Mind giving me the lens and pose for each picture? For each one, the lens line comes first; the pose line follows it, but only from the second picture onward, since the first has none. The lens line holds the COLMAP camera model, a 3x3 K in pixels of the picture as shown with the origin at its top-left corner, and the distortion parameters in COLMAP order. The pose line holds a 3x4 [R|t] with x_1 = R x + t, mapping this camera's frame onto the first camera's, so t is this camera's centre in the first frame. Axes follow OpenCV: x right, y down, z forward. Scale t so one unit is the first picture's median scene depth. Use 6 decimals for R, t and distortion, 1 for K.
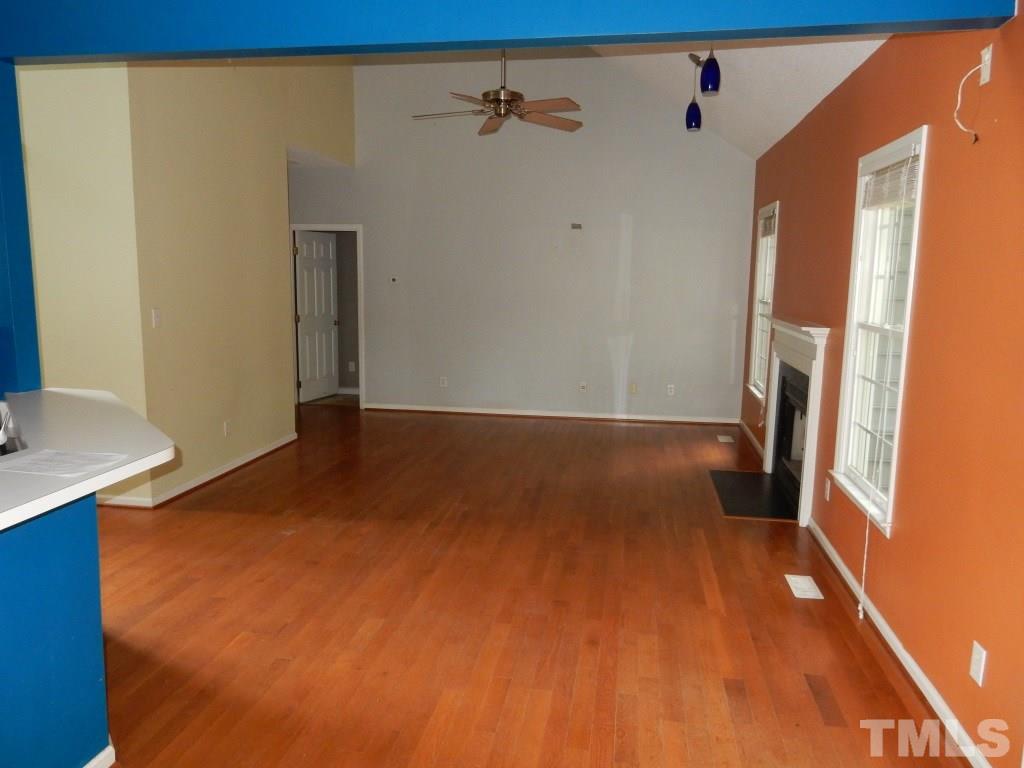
lens RADIAL K [[755.6, 0, 503.6], [0, 755.6, 384.2], [0, 0, 1]] dist [-0.013388, -0.004975]
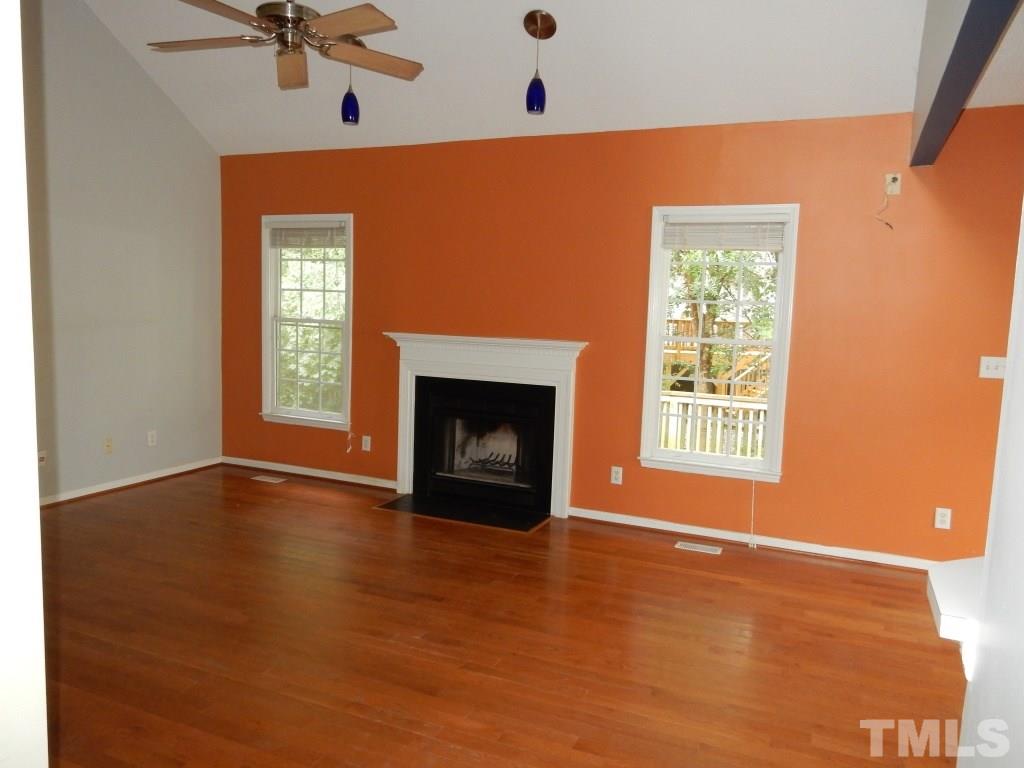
lens RADIAL K [[755.6, 0, 503.6], [0, 755.6, 384.2], [0, 0, 1]] dist [-0.013388, -0.004975]
pose [[0.247621, -0.101989, 0.963474, -0.772604], [0.111375, 0.990848, 0.076262, -0.120194], [-0.962434, 0.088423, 0.256714, 0.866797]]
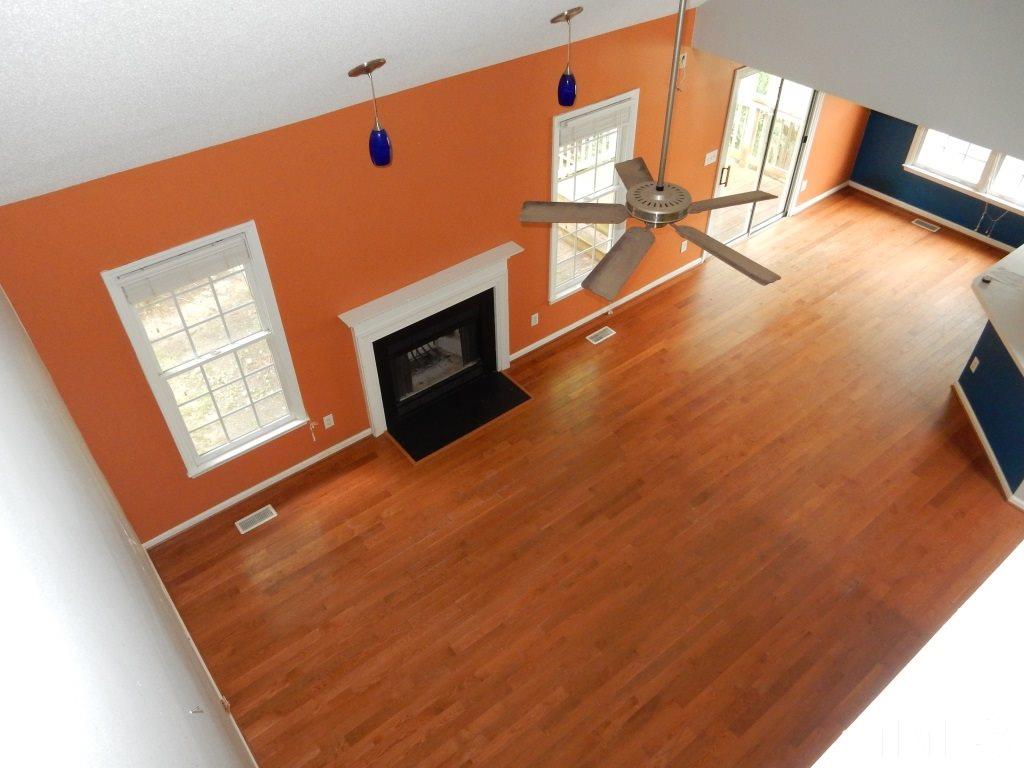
lens RADIAL K [[755.6, 0, 503.6], [0, 755.6, 384.2], [0, 0, 1]] dist [-0.013388, -0.004975]
pose [[-0.739616, -0.447037, 0.503116, -0.380169], [0.113064, 0.654387, 0.747659, -0.975782], [-0.663464, 0.609865, -0.433452, 1.842061]]
